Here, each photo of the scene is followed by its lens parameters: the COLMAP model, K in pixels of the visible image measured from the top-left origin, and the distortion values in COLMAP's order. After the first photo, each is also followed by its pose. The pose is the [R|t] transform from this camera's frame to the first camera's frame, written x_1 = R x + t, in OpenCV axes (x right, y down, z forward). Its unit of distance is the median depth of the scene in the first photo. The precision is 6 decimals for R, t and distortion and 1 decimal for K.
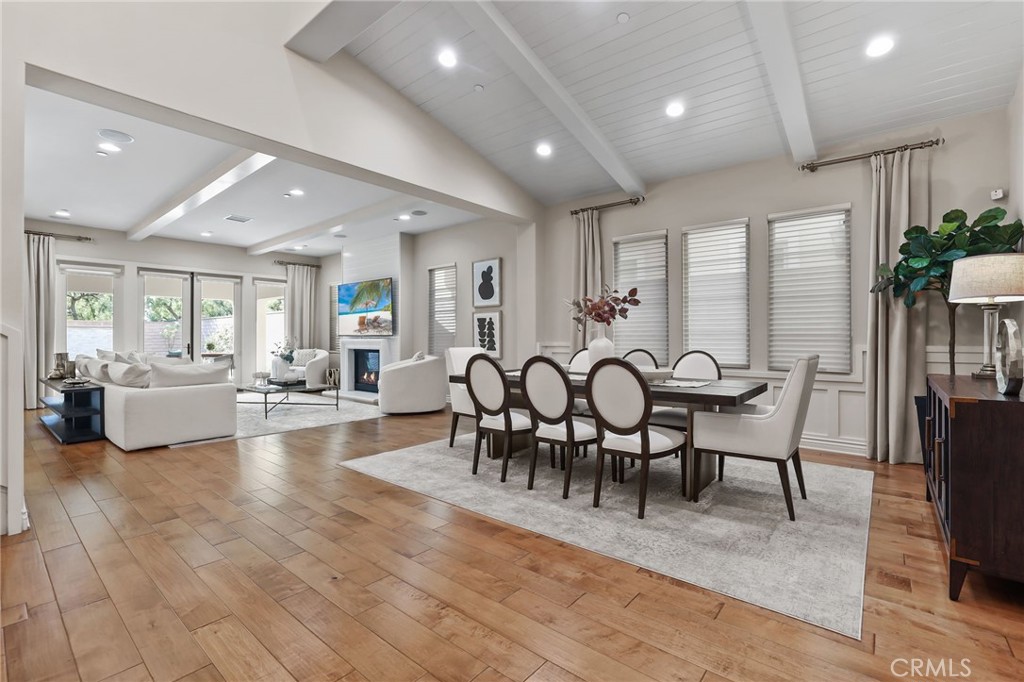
lens RADIAL K [[452.5, 0, 512.9], [0, 452.5, 342.2], [0, 0, 1]] dist [-0.003353, -0.000033]
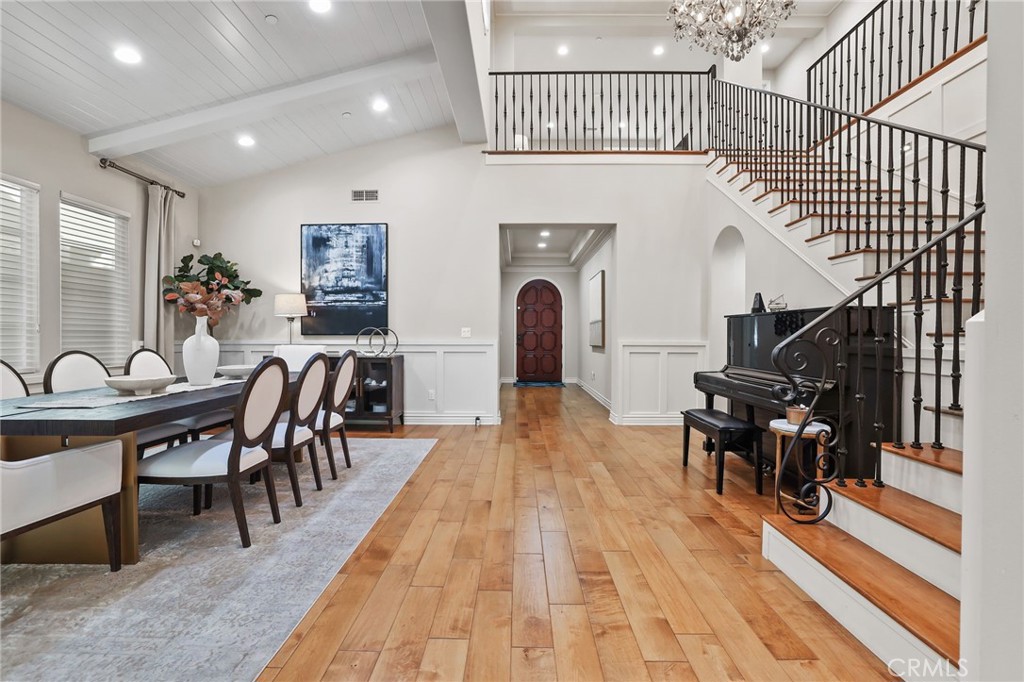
lens RADIAL K [[448.3, 0, 509.2], [0, 448.3, 337.0], [0, 0, 1]] dist [0.001860, 0.000295]
pose [[-0.591528, -0.006898, 0.806255, -0.688025], [0.009191, 0.999841, 0.015297, -0.012436], [-0.806232, 0.016459, -0.591370, 0.893903]]
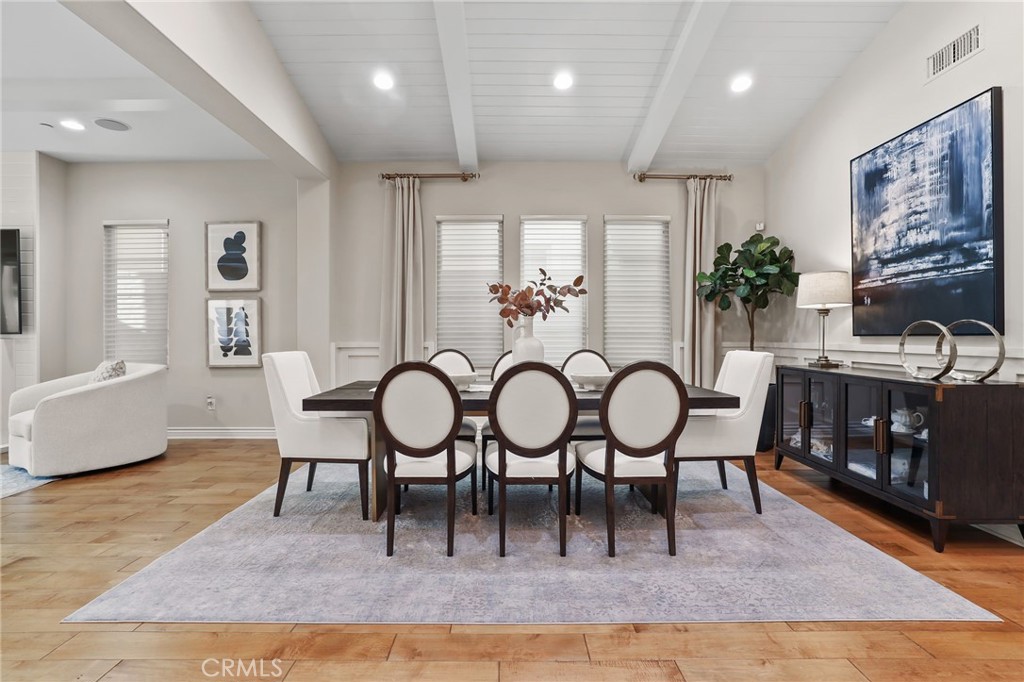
lens RADIAL K [[477.0, 0, 511.9], [0, 477.0, 339.9], [0, 0, 1]] dist [-0.014182, 0.004498]
pose [[0.776818, -0.006833, 0.629688, -0.305847], [0.010161, 0.999947, -0.001684, -0.001304], [-0.629643, 0.007706, 0.776847, 0.323621]]
